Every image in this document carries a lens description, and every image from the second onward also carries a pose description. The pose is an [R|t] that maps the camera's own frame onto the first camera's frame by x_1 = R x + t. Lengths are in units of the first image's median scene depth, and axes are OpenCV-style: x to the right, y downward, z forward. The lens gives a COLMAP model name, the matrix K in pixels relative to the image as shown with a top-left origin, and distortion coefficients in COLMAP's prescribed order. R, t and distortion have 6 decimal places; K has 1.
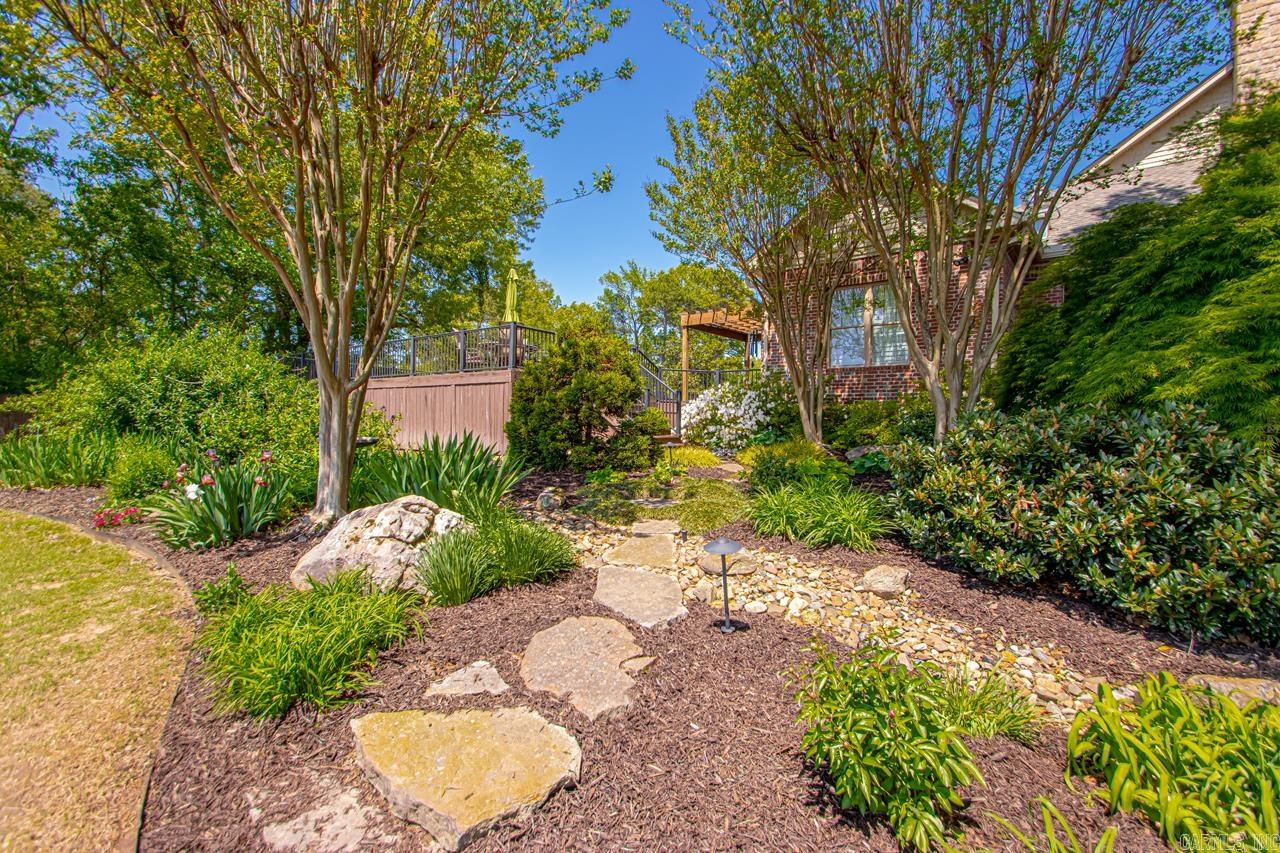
lens RADIAL K [[592.4, 0, 653.7], [0, 592.4, 428.5], [0, 0, 1]] dist [0.002932, -0.013862]
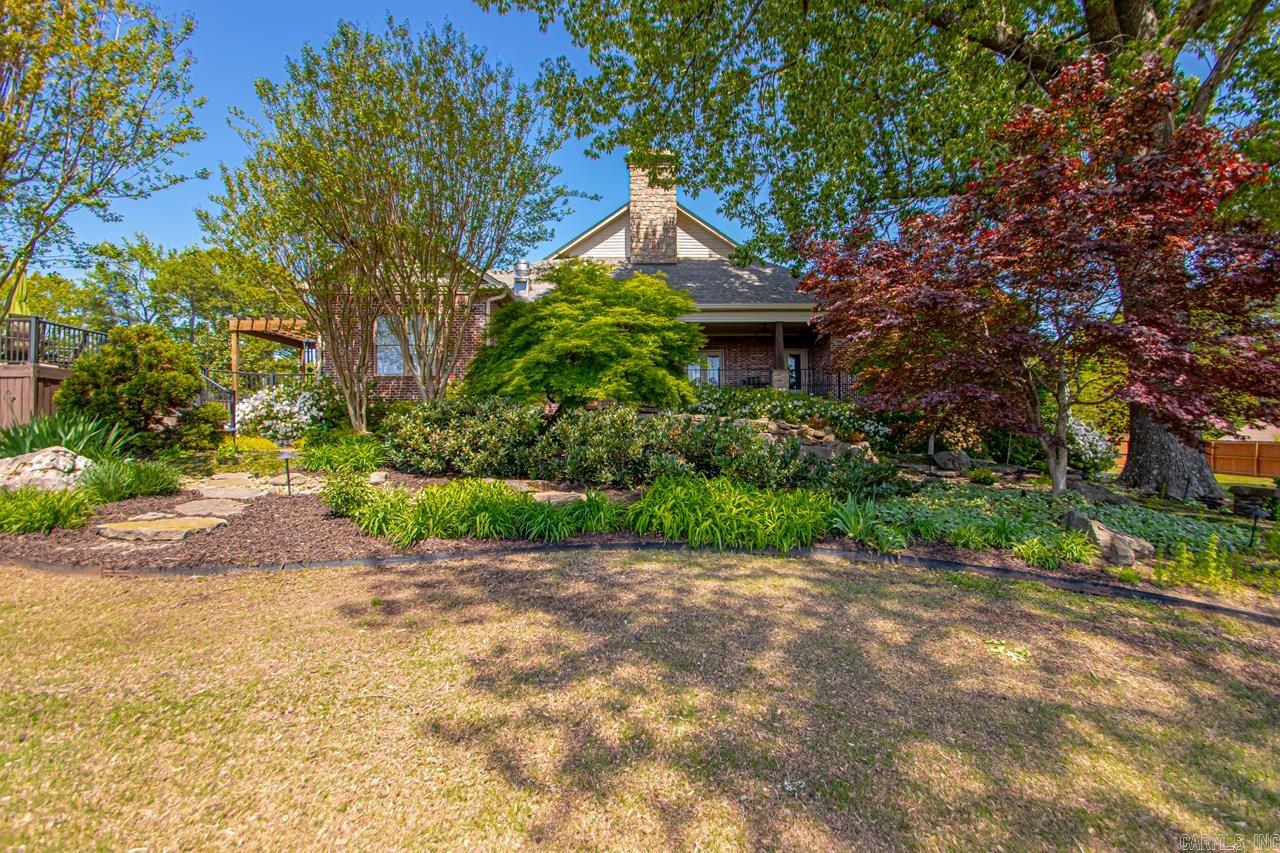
lens RADIAL K [[592.4, 0, 653.7], [0, 592.4, 428.5], [0, 0, 1]] dist [0.002932, -0.013862]
pose [[0.772775, -0.015894, 0.634481, -0.057069], [0.025114, 0.999669, -0.005547, 0.038381], [-0.634183, 0.020221, 0.772919, -0.404290]]
